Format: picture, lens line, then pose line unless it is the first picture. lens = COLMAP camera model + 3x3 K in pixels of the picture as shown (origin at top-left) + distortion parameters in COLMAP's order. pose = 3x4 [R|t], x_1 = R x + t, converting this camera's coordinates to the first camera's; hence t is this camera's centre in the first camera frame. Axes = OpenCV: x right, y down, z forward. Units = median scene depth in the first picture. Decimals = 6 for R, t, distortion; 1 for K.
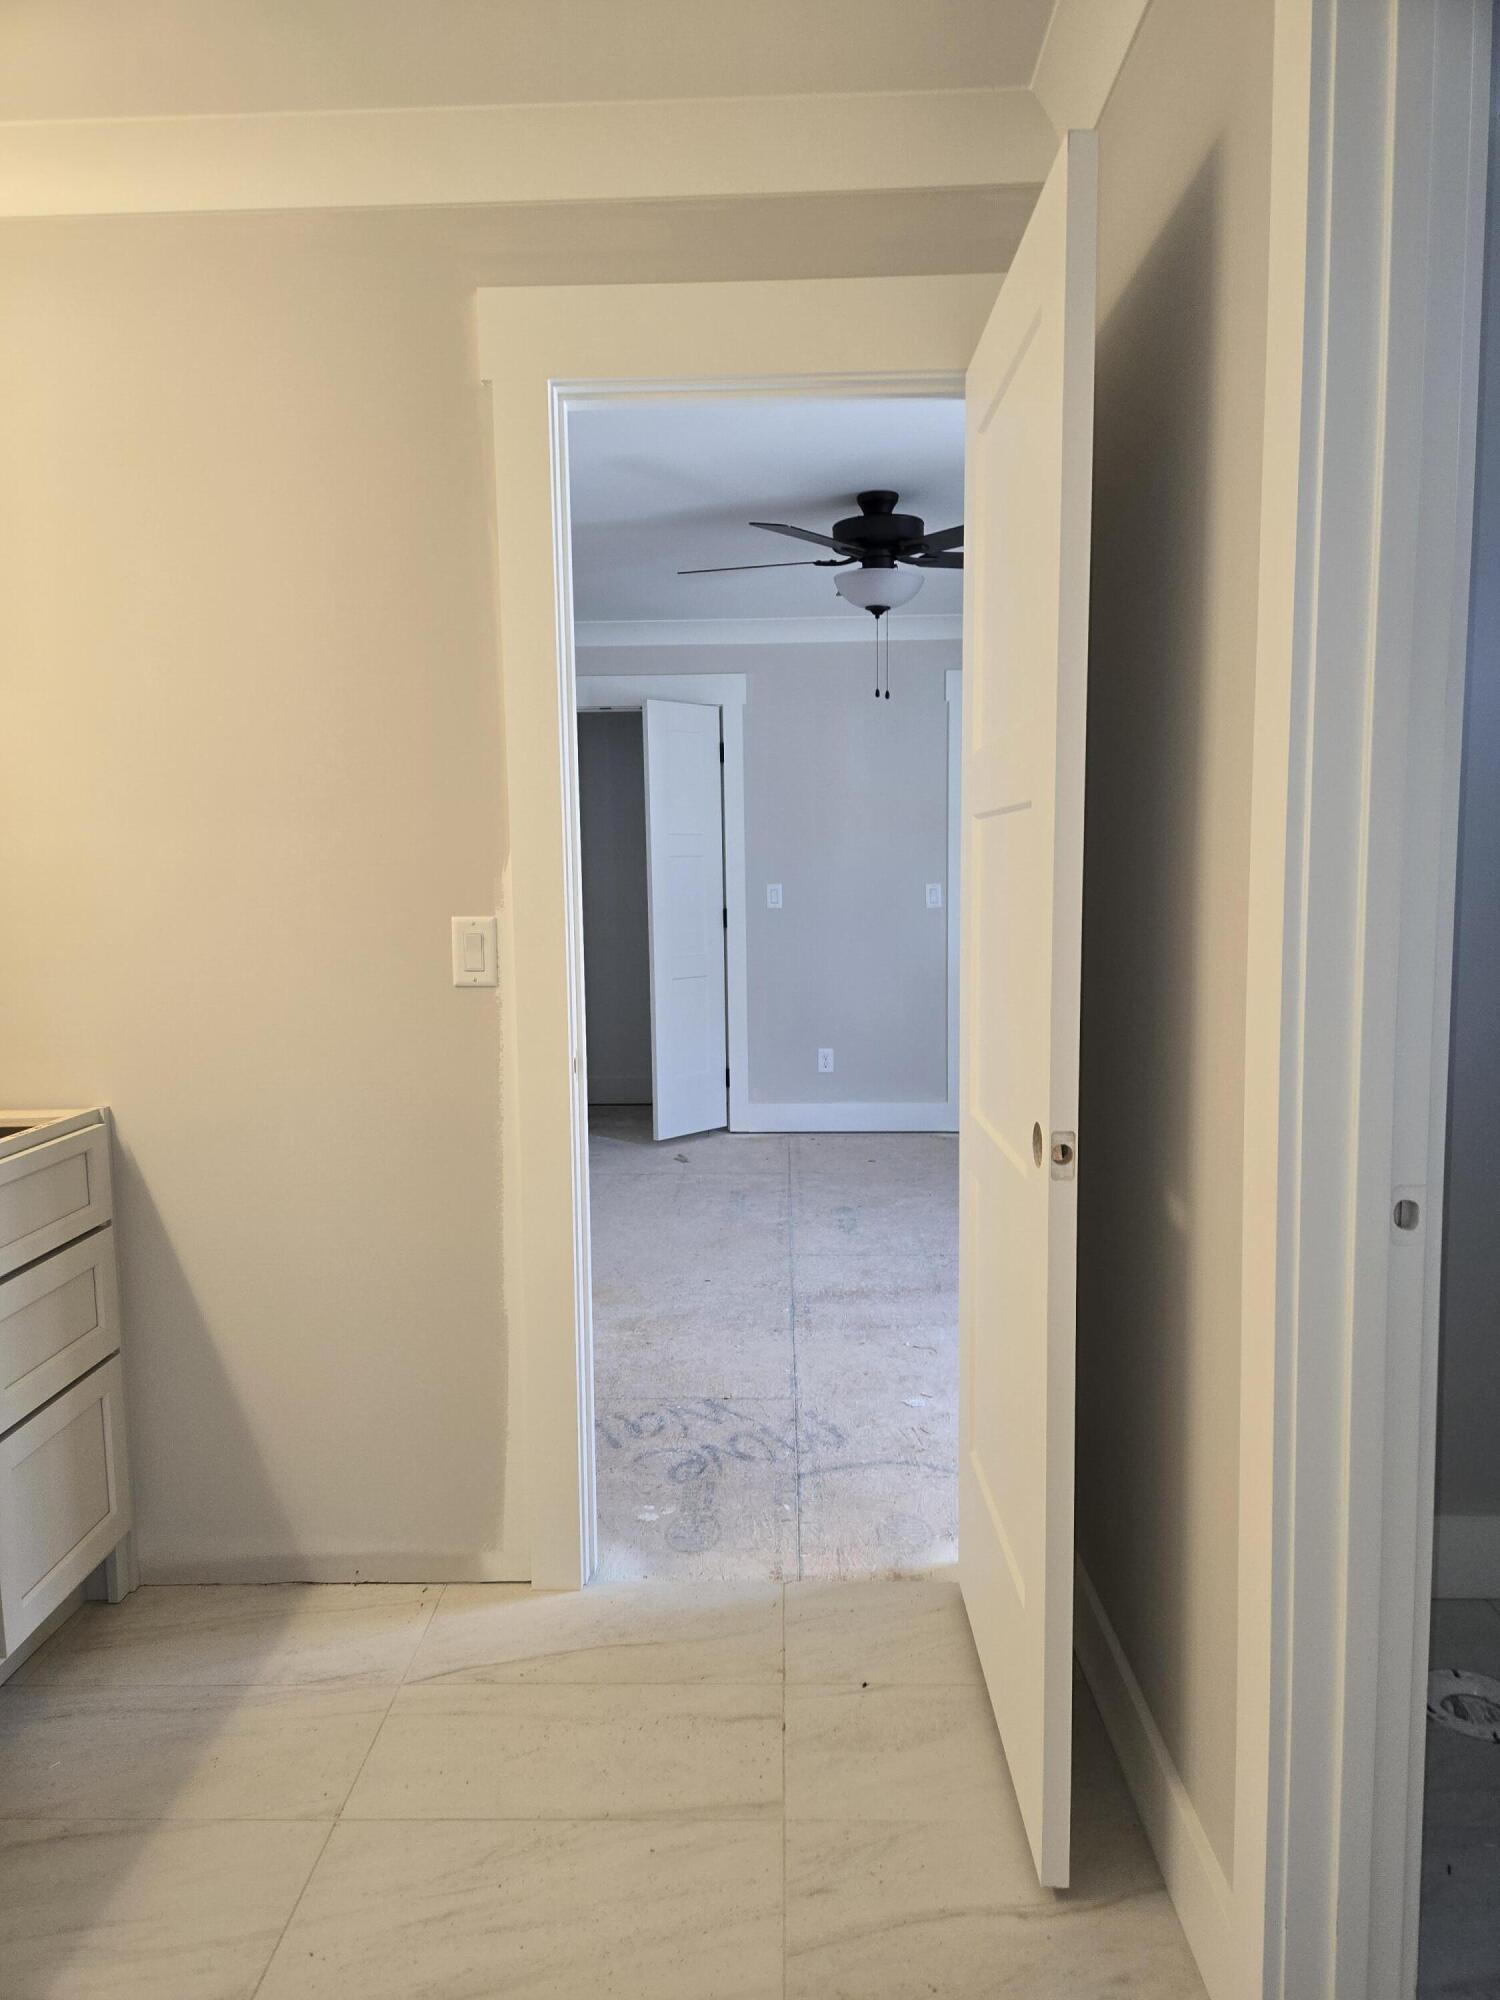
lens RADIAL K [[1344.1, 0, 740.7], [0, 1344.1, 1017.3], [0, 0, 1]] dist [0.082134, -0.062830]
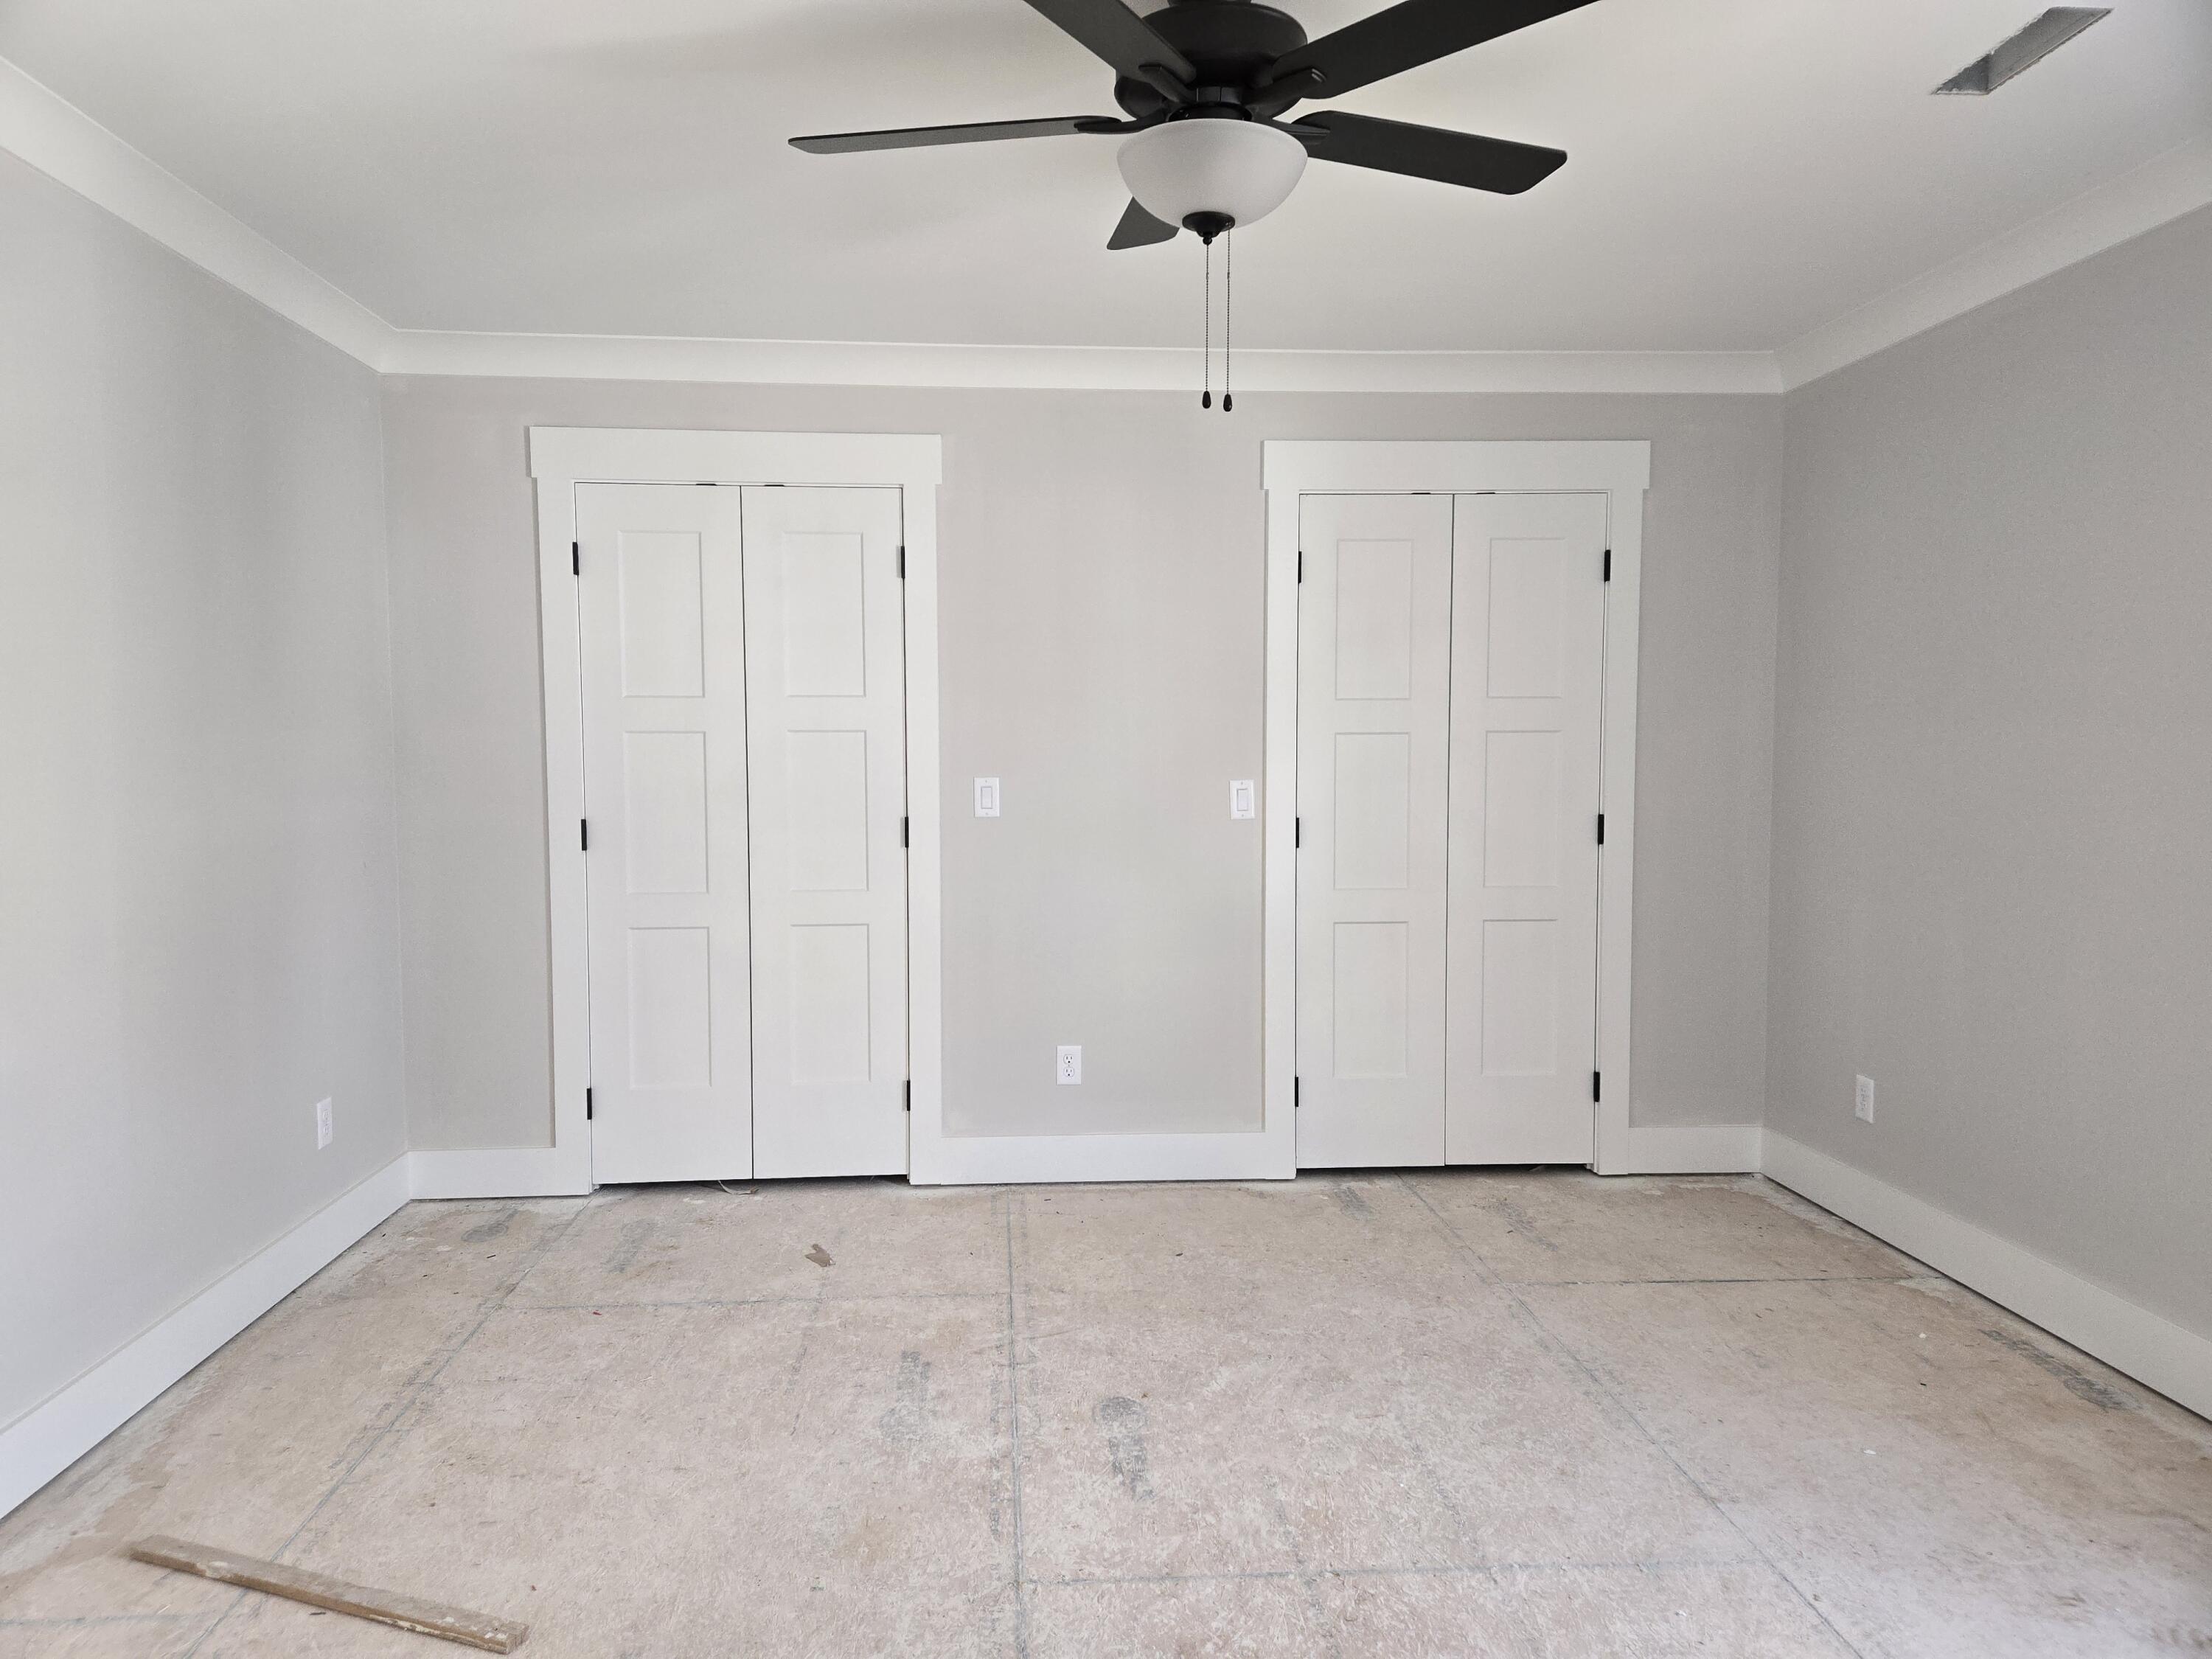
lens RADIAL K [[1486.6, 0, 1103.2], [0, 1486.6, 834.7], [0, 0, 1]] dist [0.082134, -0.062830]
pose [[0.994423, 0.007821, 0.105176, 0.007188], [-0.002562, 0.998743, -0.050049, -0.043197], [-0.105435, 0.049500, 0.993193, 0.355614]]
